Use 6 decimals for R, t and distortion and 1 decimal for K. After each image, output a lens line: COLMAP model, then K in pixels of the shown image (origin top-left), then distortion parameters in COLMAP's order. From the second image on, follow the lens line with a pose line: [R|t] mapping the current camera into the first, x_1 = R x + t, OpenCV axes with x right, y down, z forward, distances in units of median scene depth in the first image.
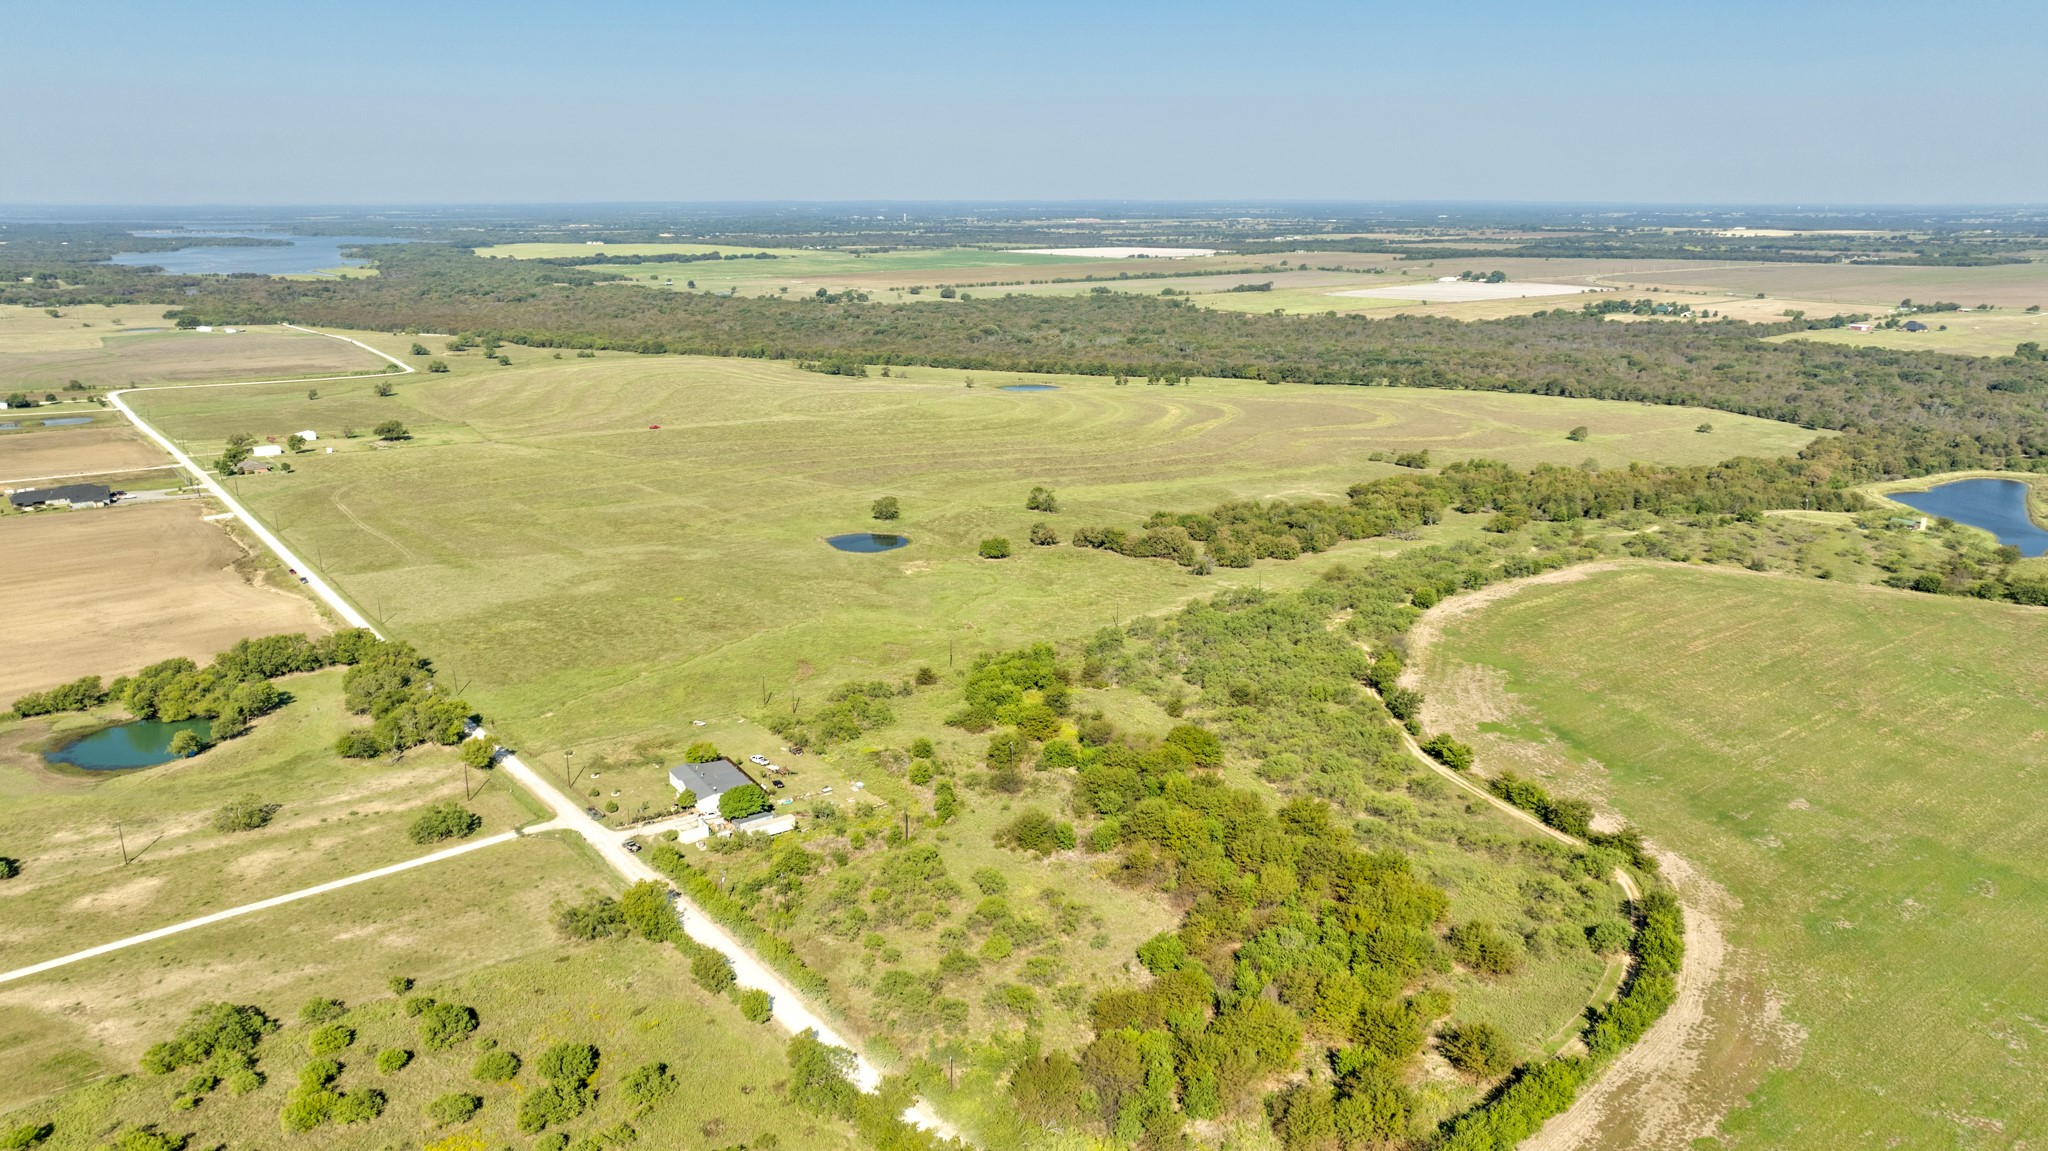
lens RADIAL K [[1449.7, 0, 1018.9], [0, 1449.7, 577.6], [0, 0, 1]] dist [-0.036431, 0.038548]
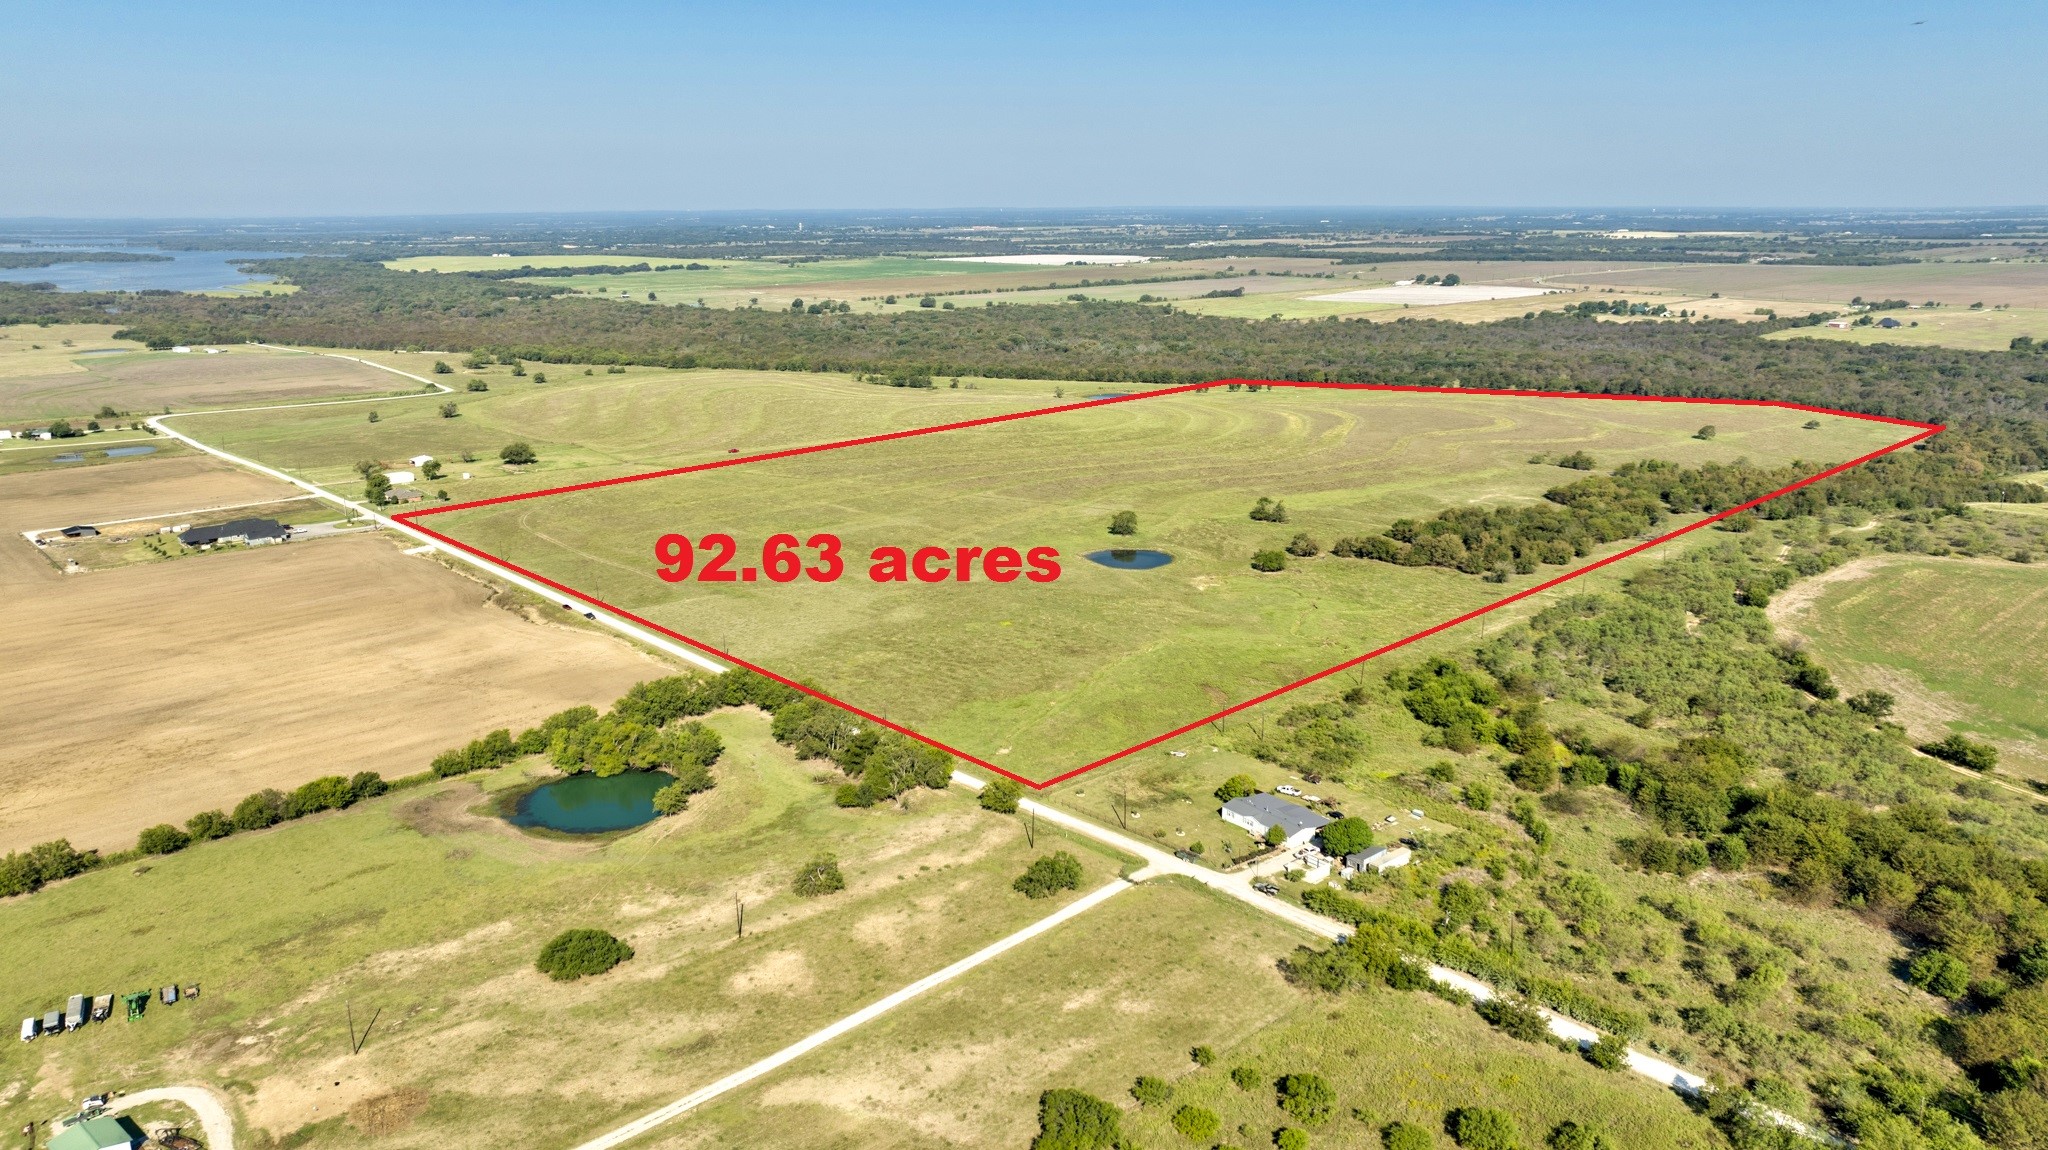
lens RADIAL K [[1449.7, 0, 1030.8], [0, 1449.7, 578.9], [0, 0, 1]] dist [-0.036431, 0.038548]
pose [[0.995621, -0.028781, 0.088937, -0.166489], [0.029158, 0.999570, -0.002946, -0.006311], [-0.088814, 0.005526, 0.996033, 0.023279]]
